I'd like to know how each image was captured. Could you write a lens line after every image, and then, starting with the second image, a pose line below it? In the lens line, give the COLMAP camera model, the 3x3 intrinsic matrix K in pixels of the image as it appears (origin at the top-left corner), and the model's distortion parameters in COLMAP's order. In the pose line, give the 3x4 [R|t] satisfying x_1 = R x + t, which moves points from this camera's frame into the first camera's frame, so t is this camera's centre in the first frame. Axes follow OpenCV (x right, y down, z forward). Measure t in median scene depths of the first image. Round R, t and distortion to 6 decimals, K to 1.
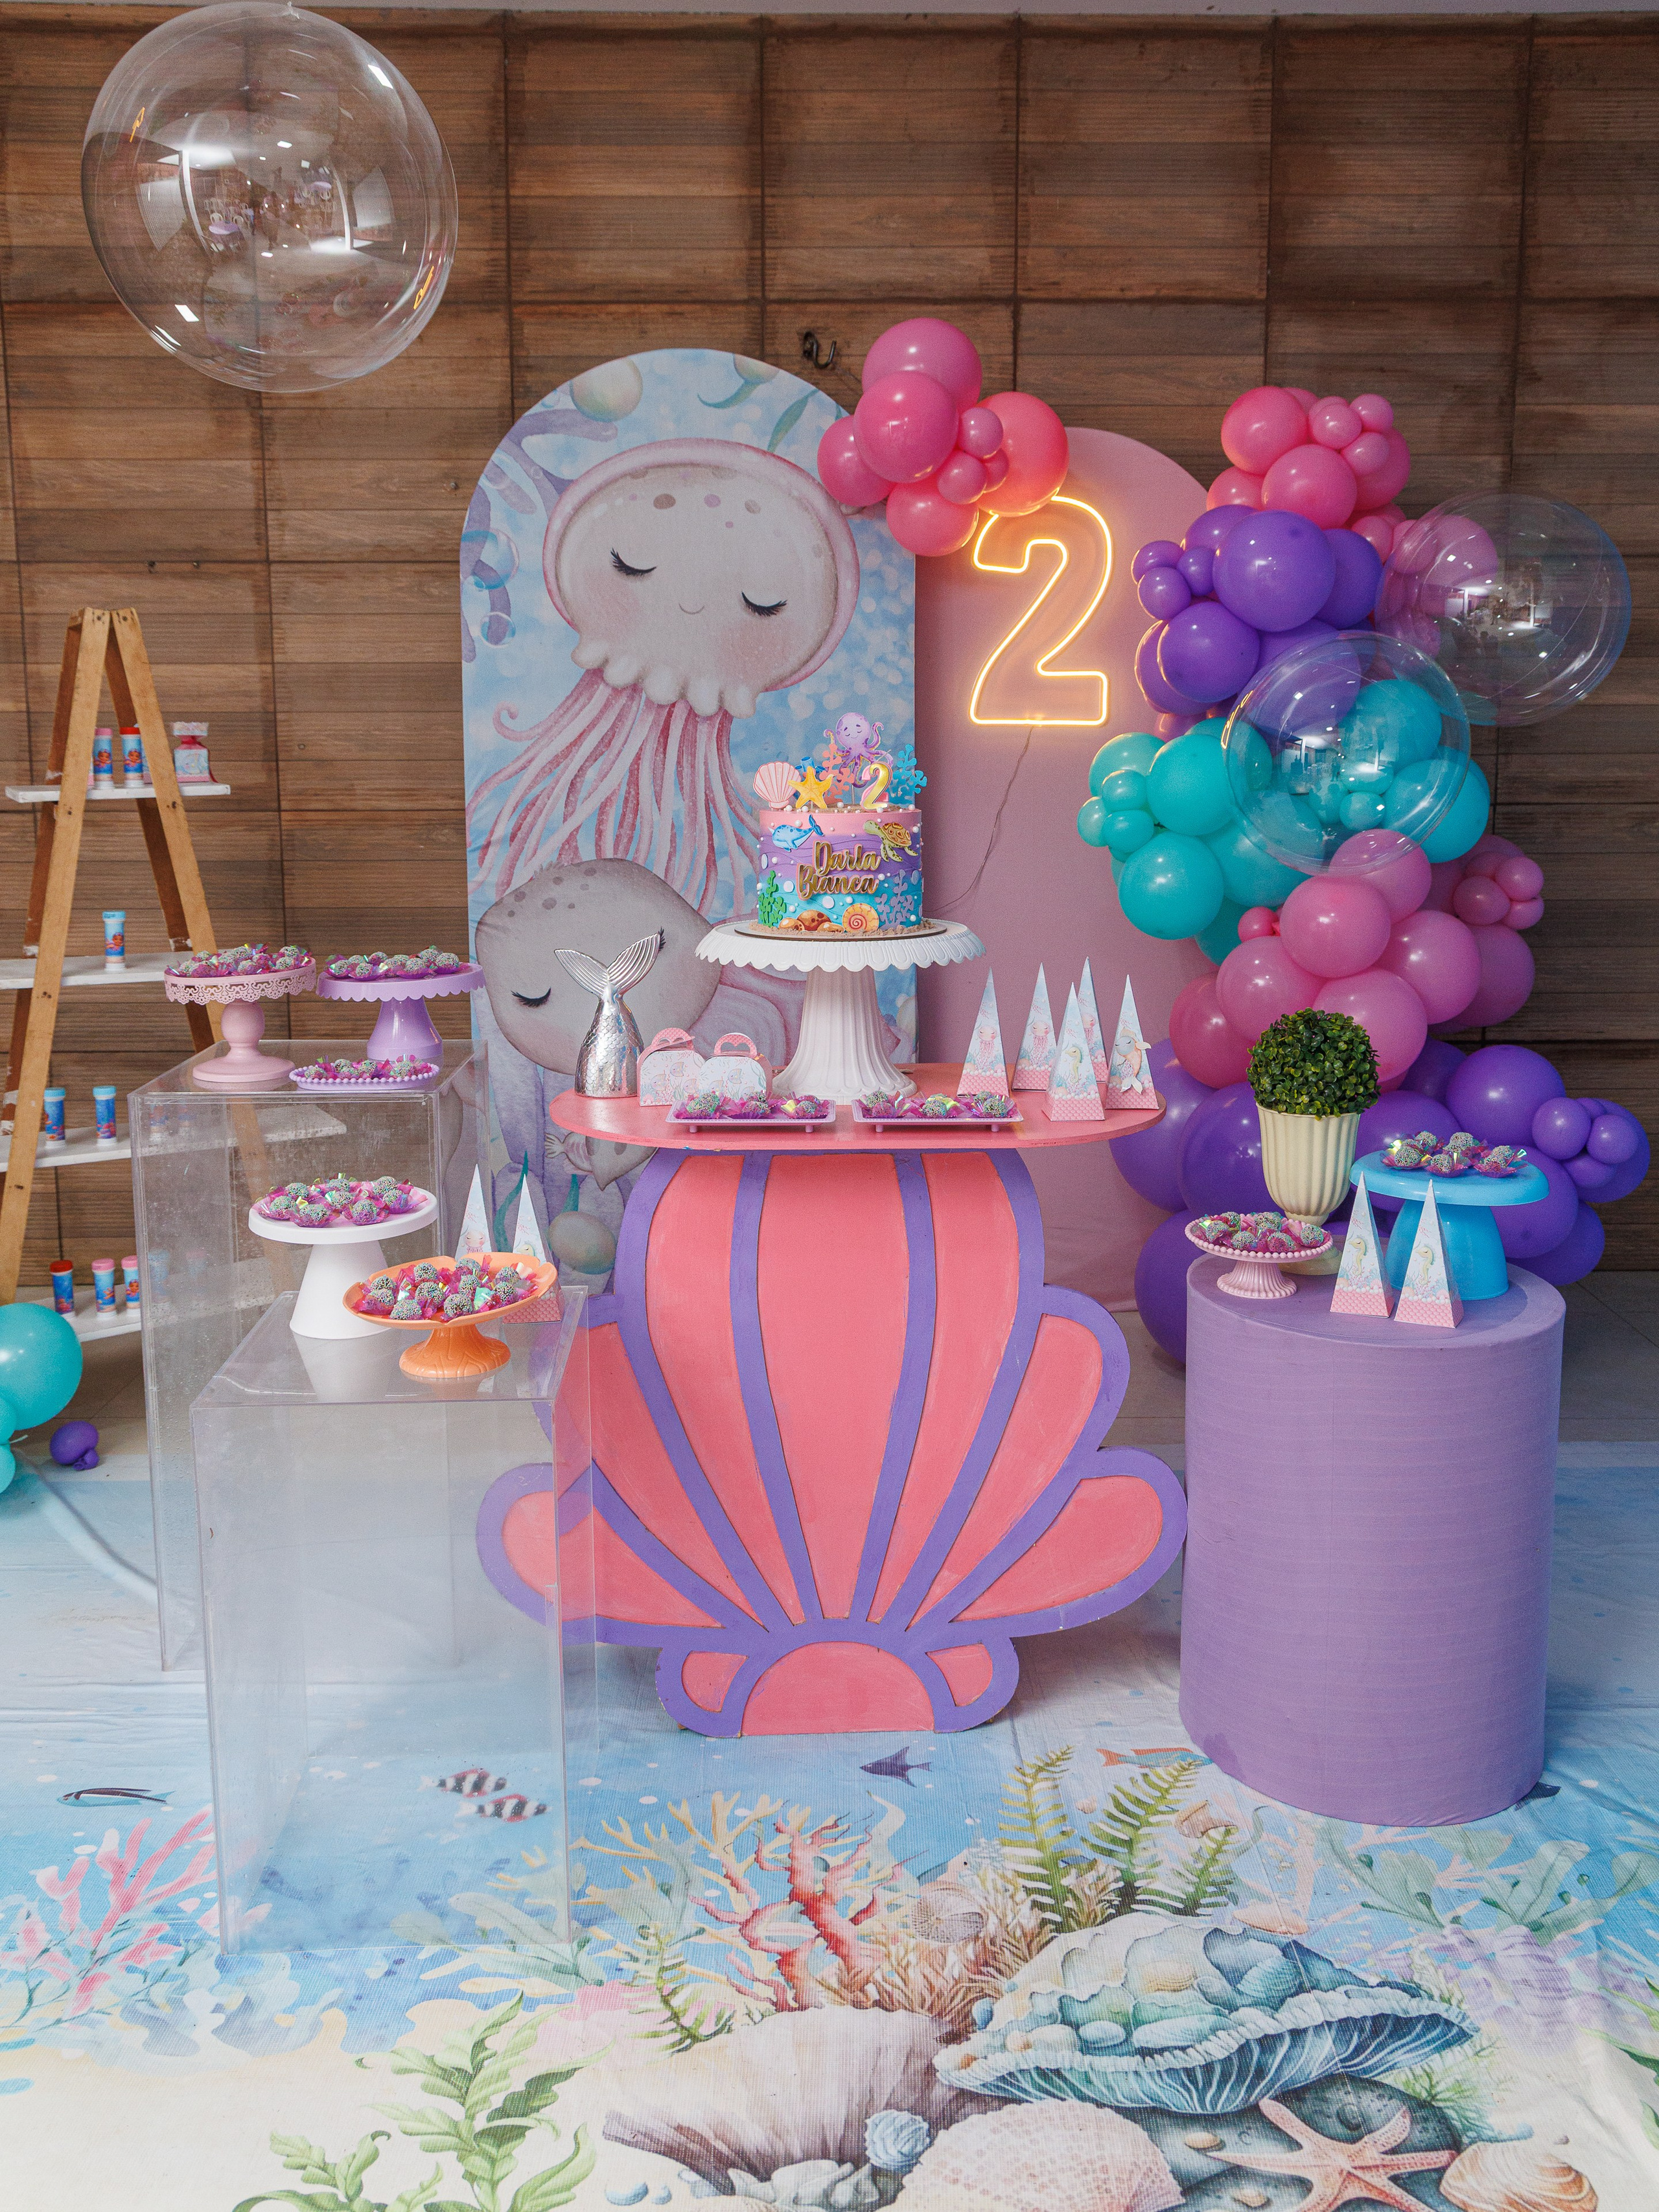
lens RADIAL K [[1919.8, 0, 826.2], [0, 1919.8, 953.5], [0, 0, 1]] dist [0.040229, -0.026412]
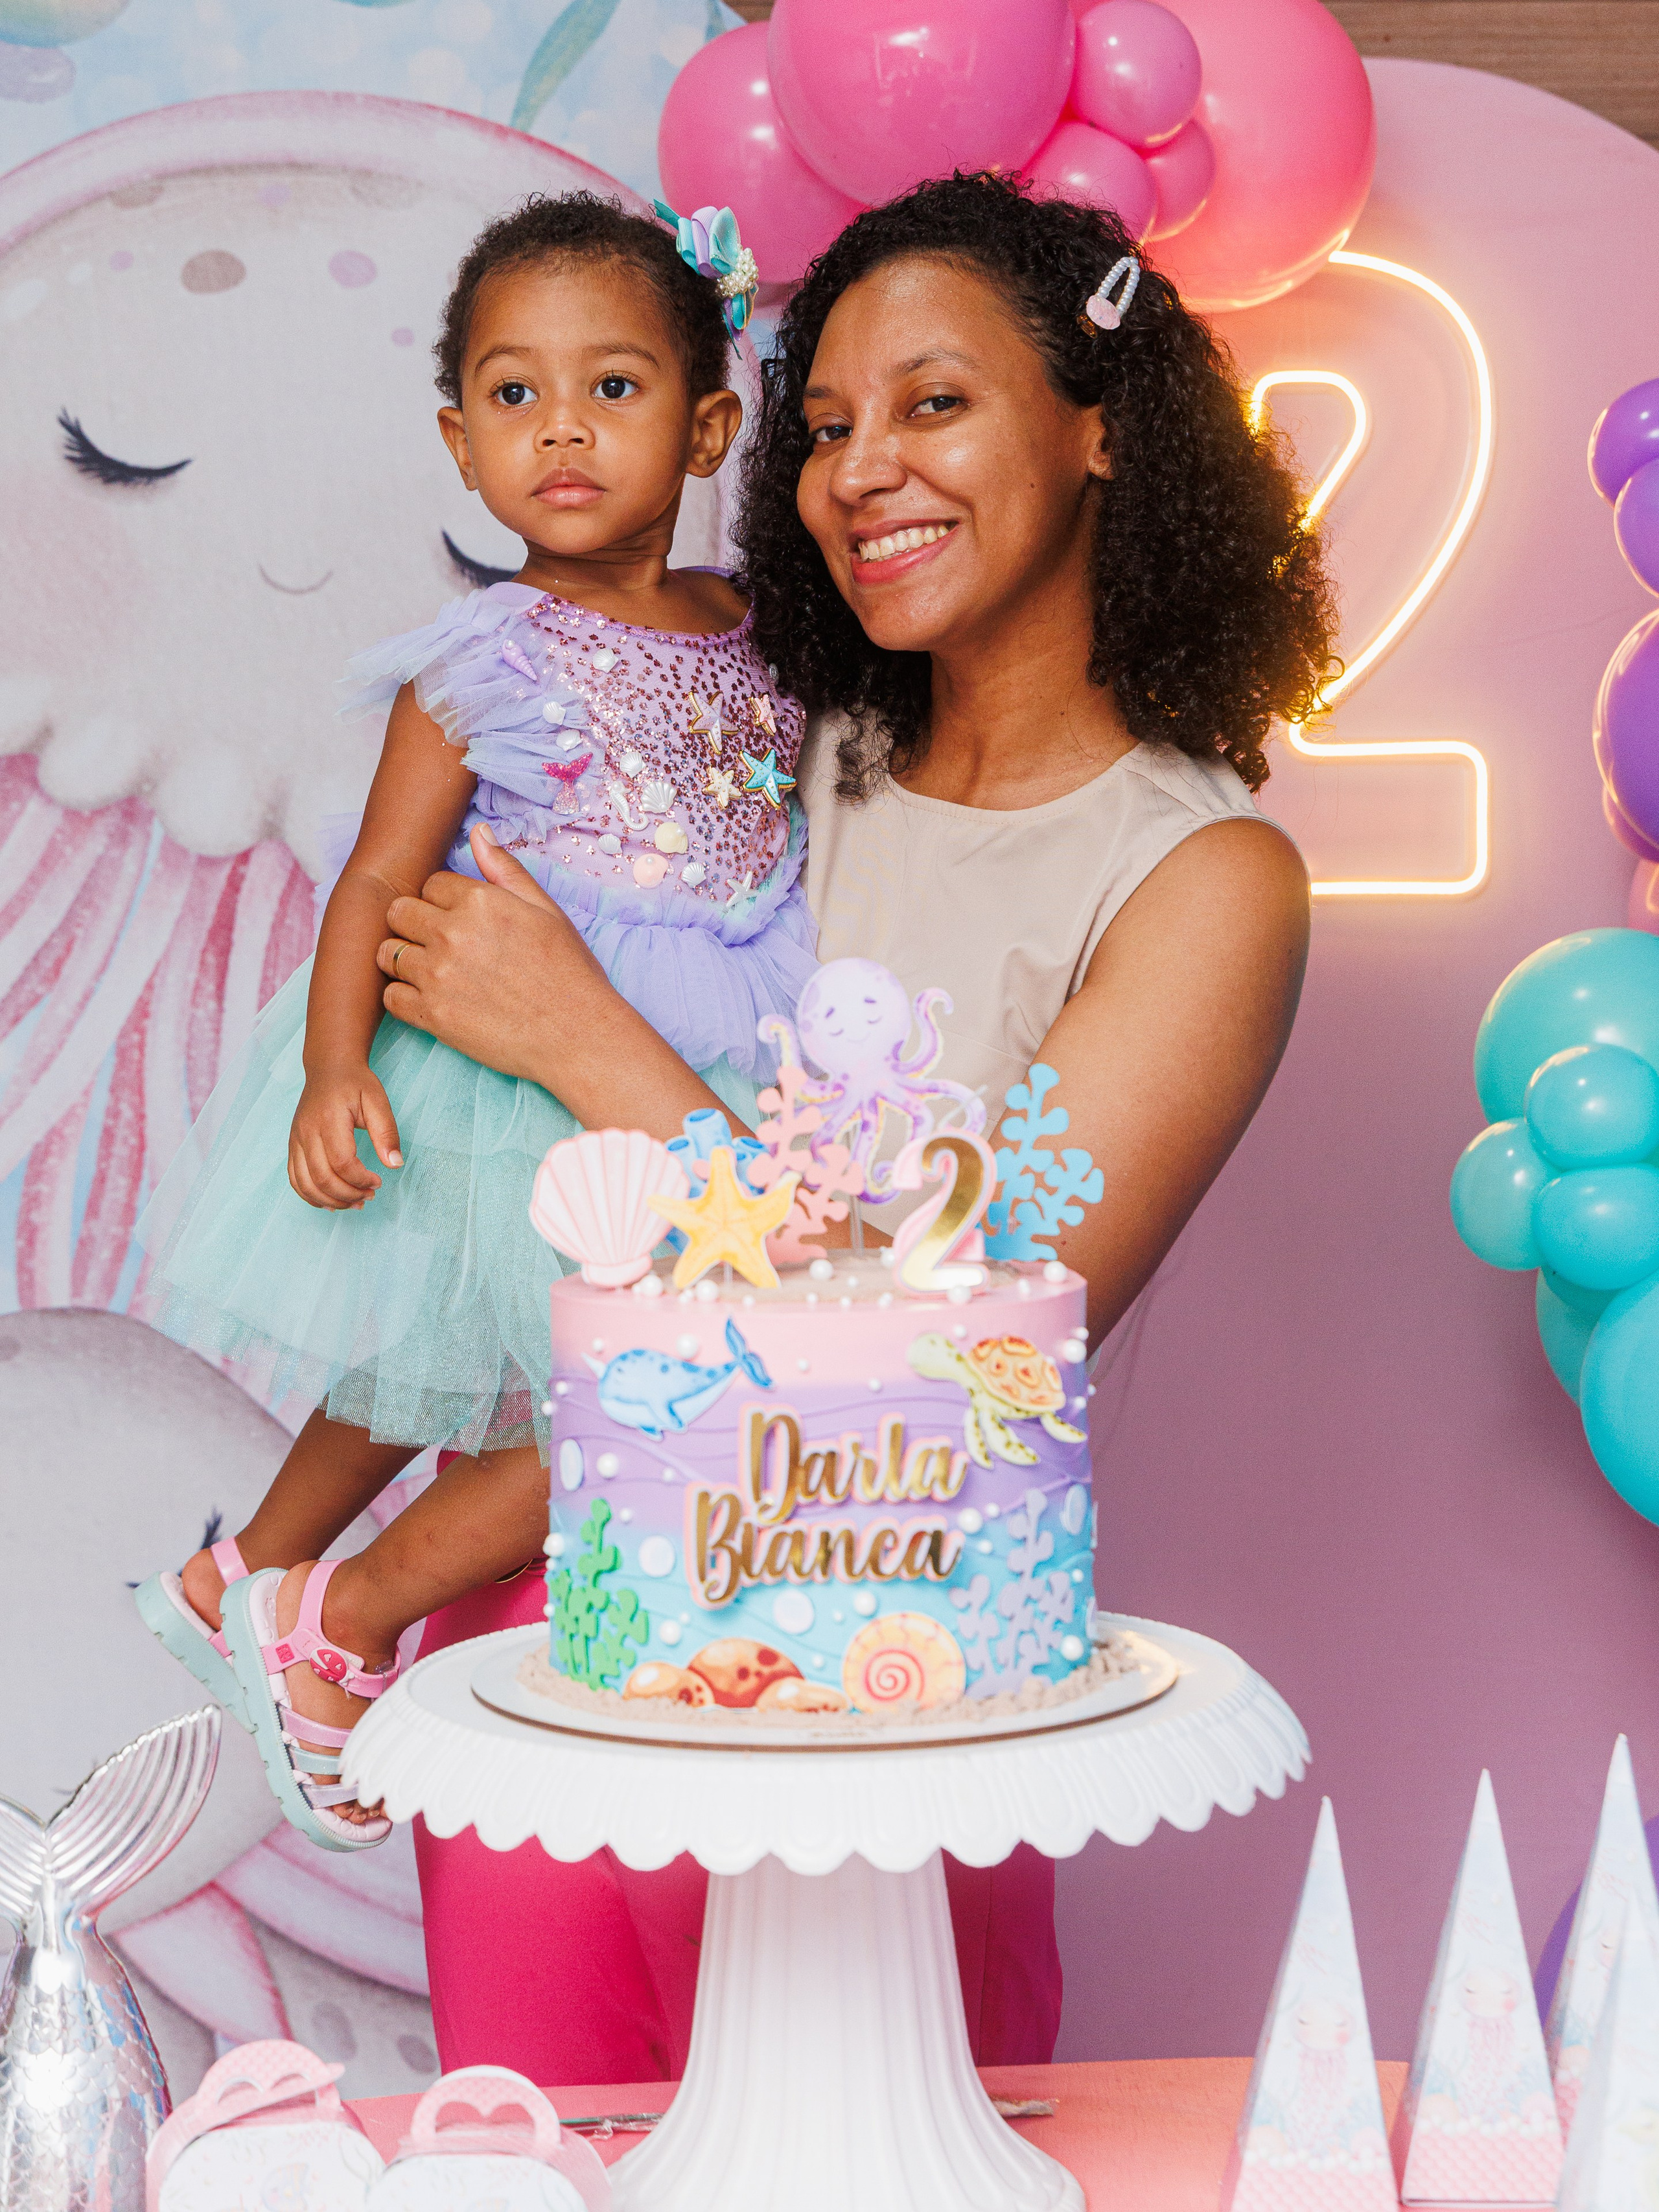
lens RADIAL K [[4531.8, 0, 793.5], [0, 4531.8, 1016.4], [0, 0, 1]] dist [0.041571, 0.000000]
pose [[0.998856, -0.013503, 0.045876, -0.019361], [0.016465, 0.997761, -0.064825, -0.047424], [-0.044898, 0.065506, 0.996842, 0.193573]]
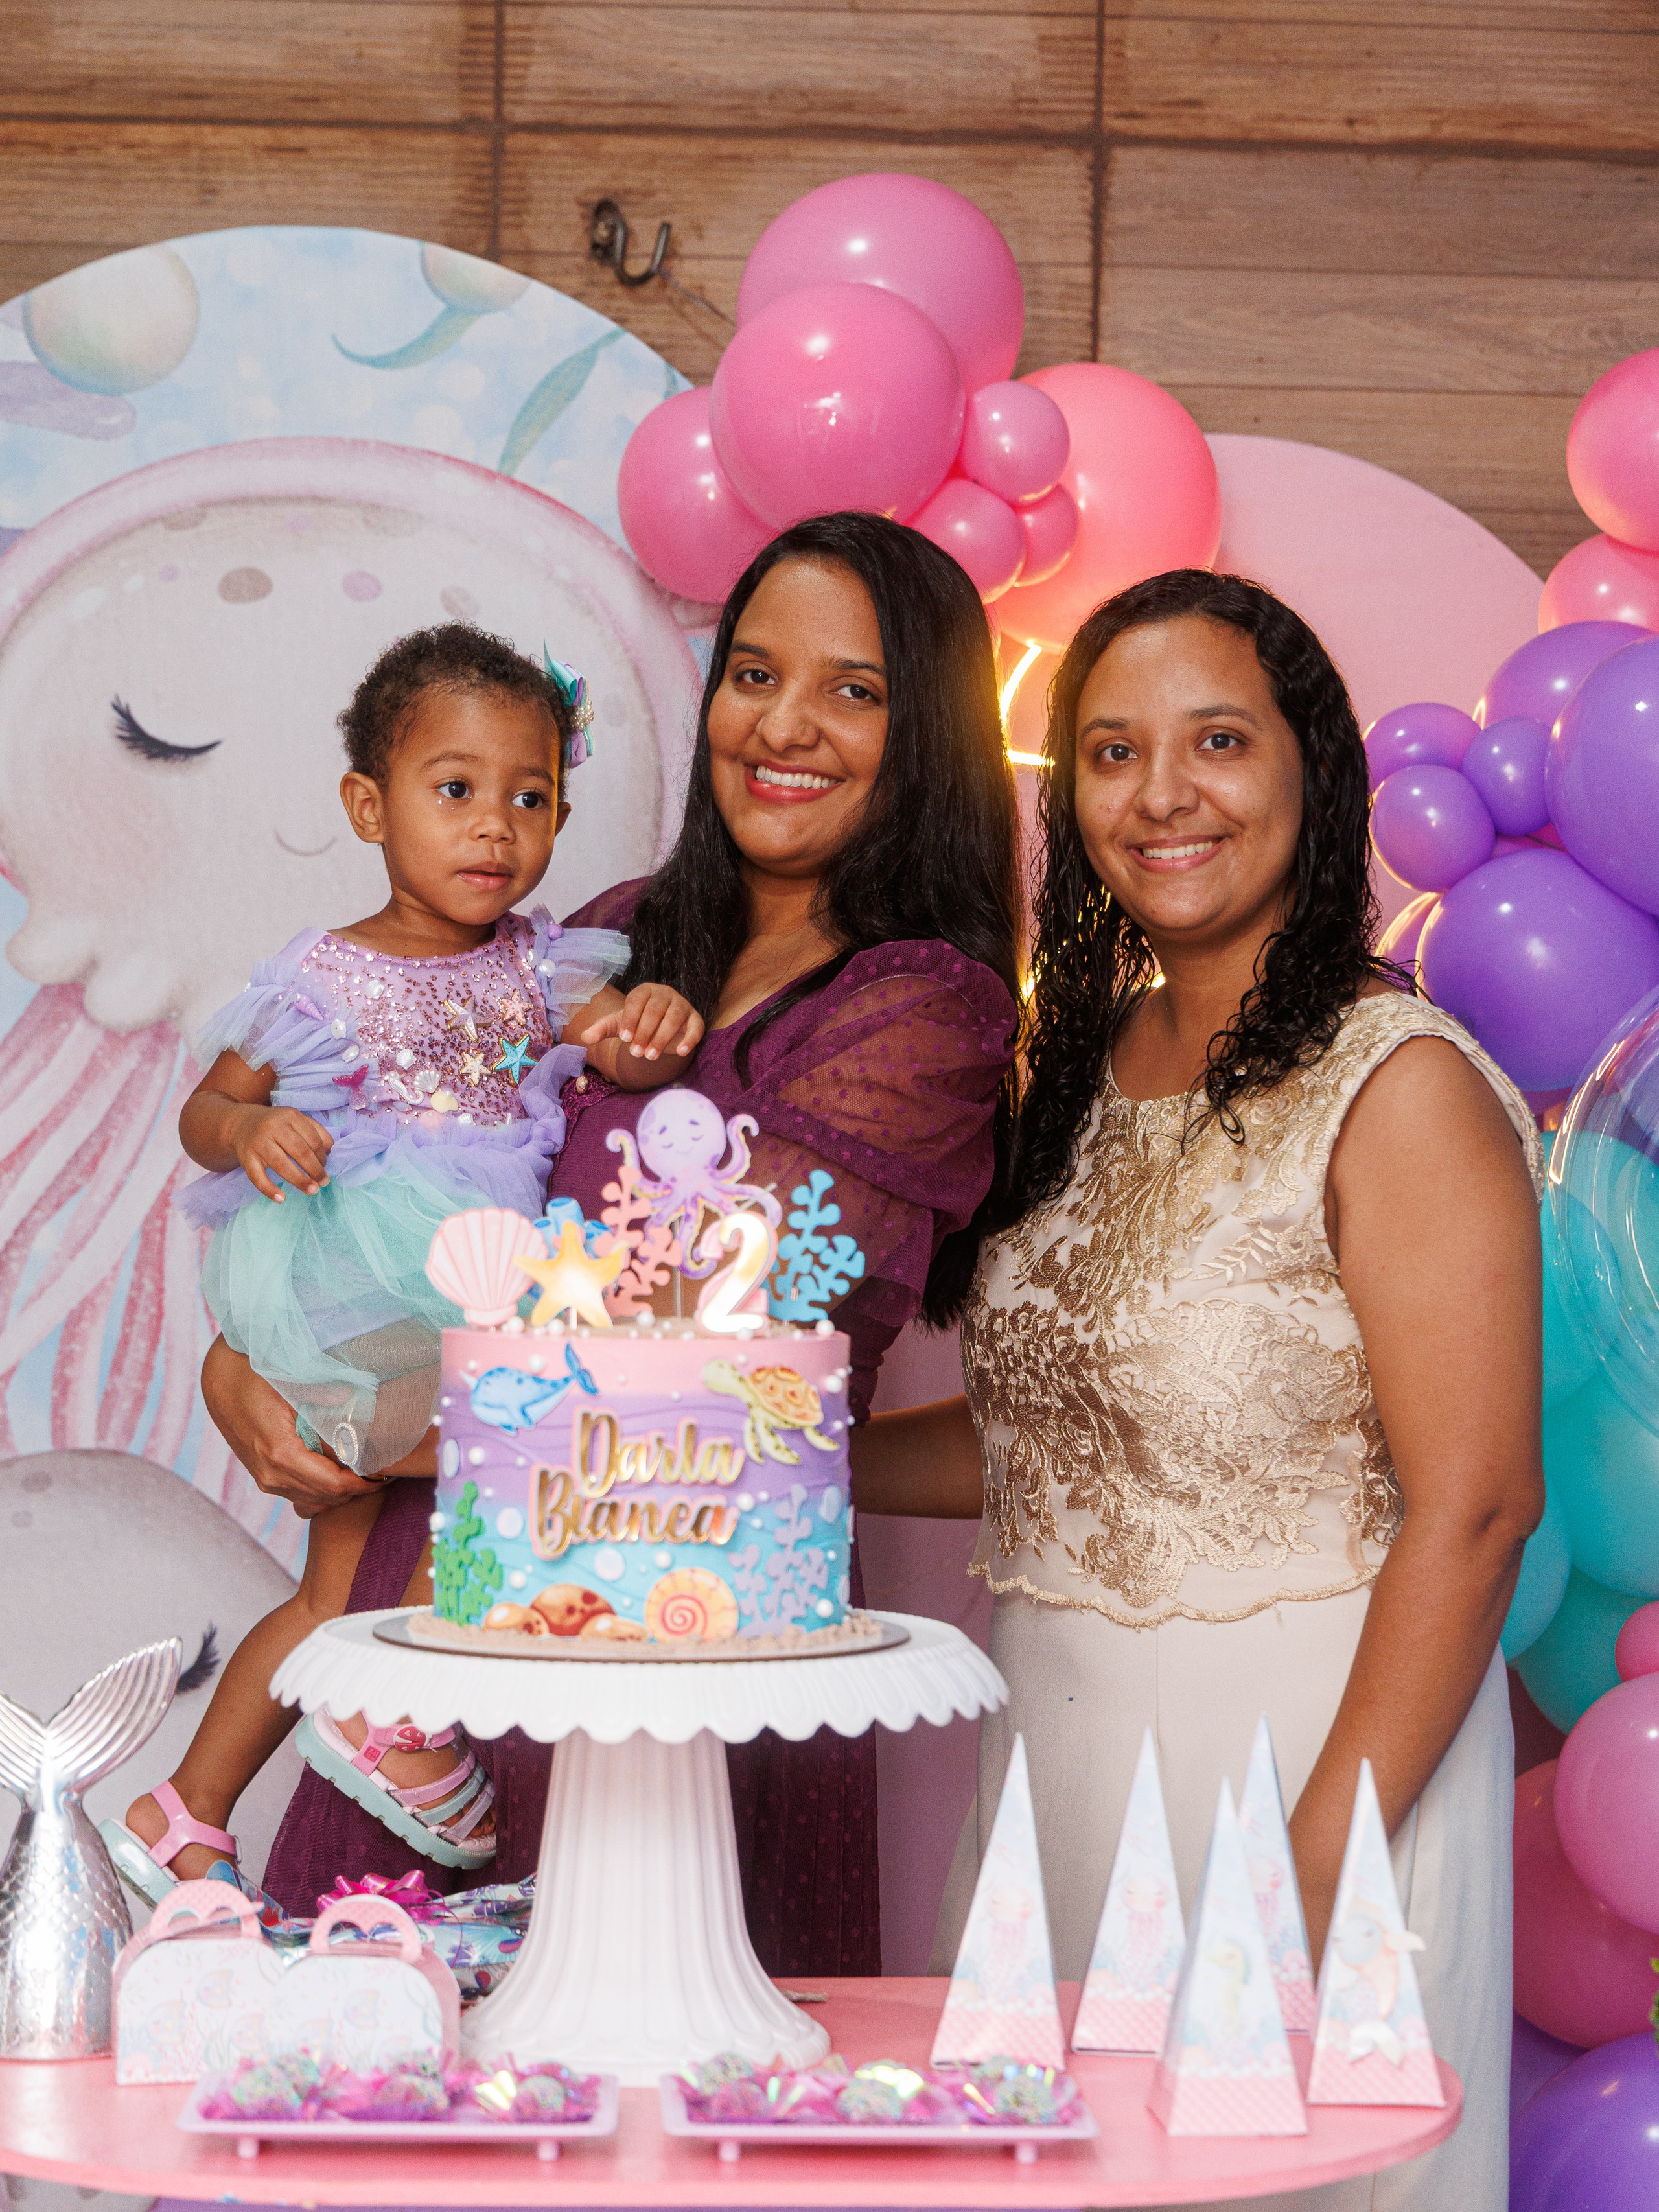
lens RADIAL K [[4546.2, 0, 794.1], [0, 4546.2, 1232.6], [0, 0, 1]] dist [0.031476, 0.000000]
pose [[0.999390, 0.017164, 0.030428, 0.006088], [-0.014022, 0.994824, -0.100638, -0.000635], [-0.031998, 0.100150, 0.994458, 0.041335]]
